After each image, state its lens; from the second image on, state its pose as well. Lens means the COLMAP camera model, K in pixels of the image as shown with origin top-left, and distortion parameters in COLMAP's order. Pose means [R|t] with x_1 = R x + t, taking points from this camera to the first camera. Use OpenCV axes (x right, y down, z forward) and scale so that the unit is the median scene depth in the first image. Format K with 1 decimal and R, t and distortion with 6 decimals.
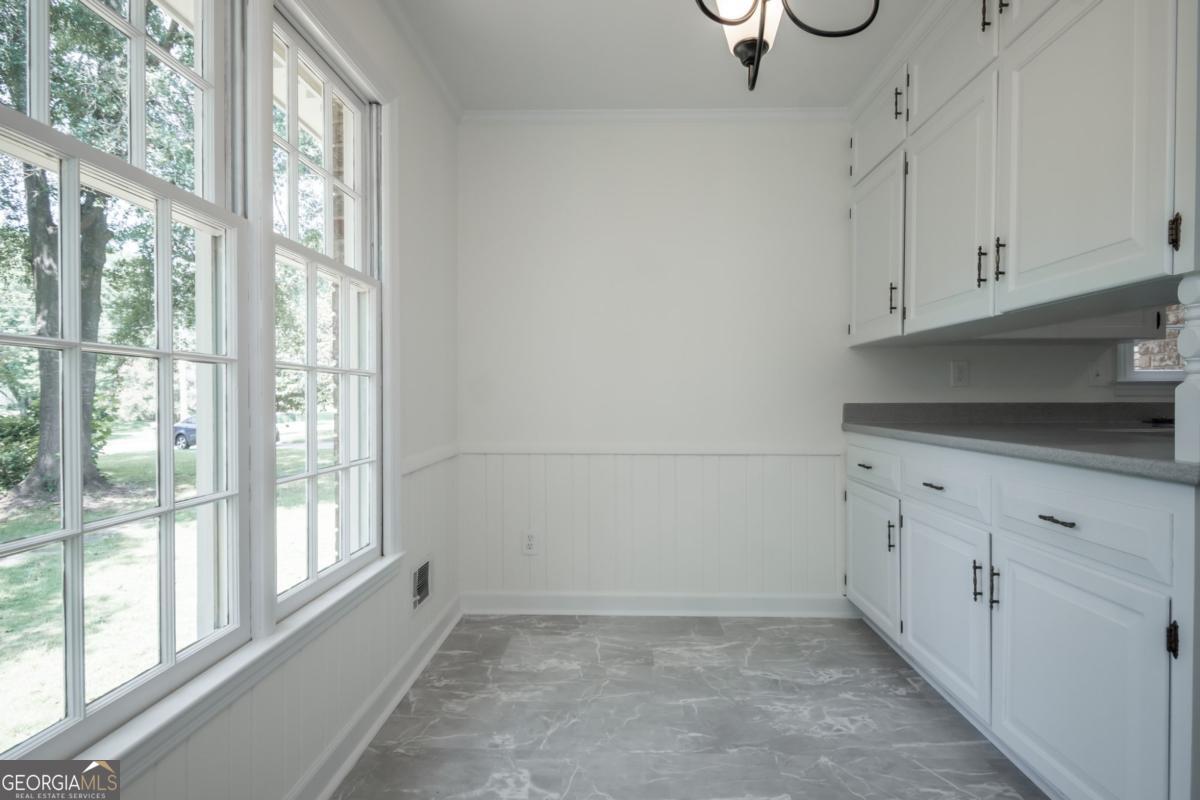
lens RADIAL K [[649.7, 0, 602.4], [0, 649.7, 401.5], [0, 0, 1]] dist [0.004685, -0.005385]
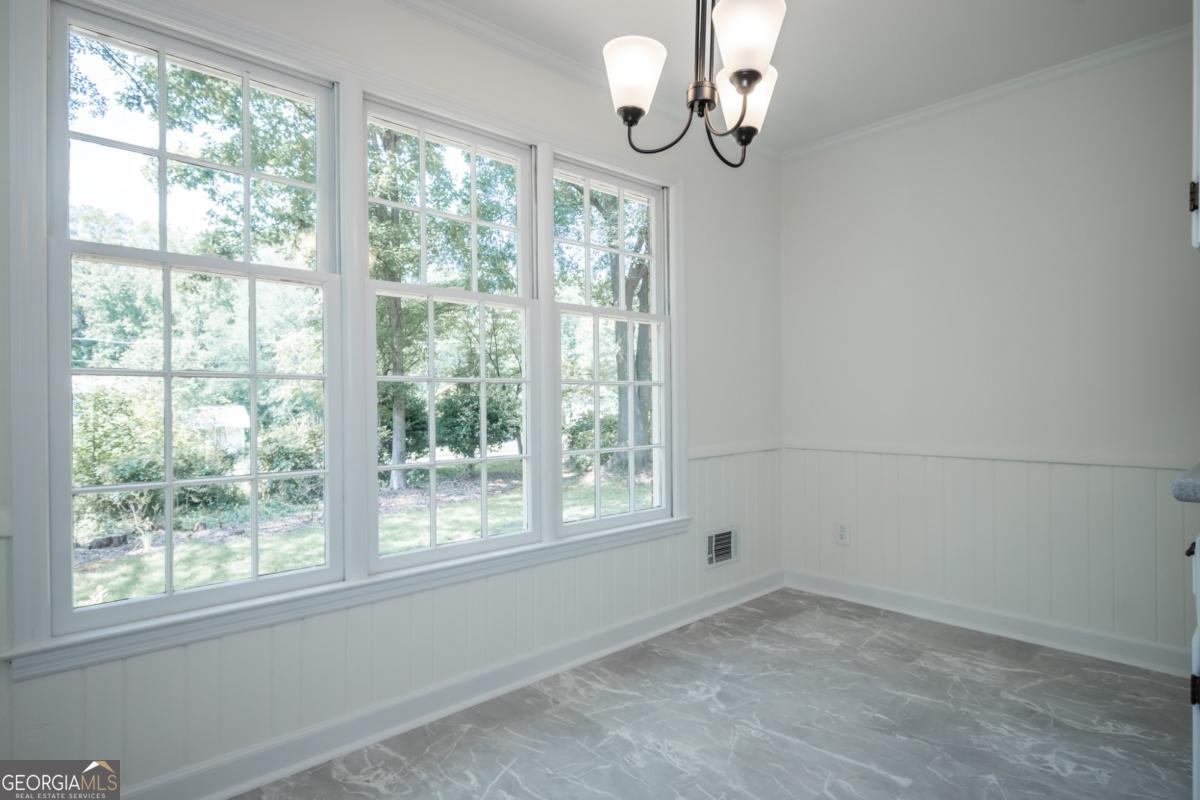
lens RADIAL K [[649.7, 0, 599.7], [0, 649.7, 401.5], [0, 0, 1]] dist [0.004685, -0.005385]
pose [[0.701598, -0.005114, -0.712554, 0.481954], [0.003037, 0.999987, -0.004186, 0.001034], [0.712566, 0.000773, 0.701604, -0.061063]]
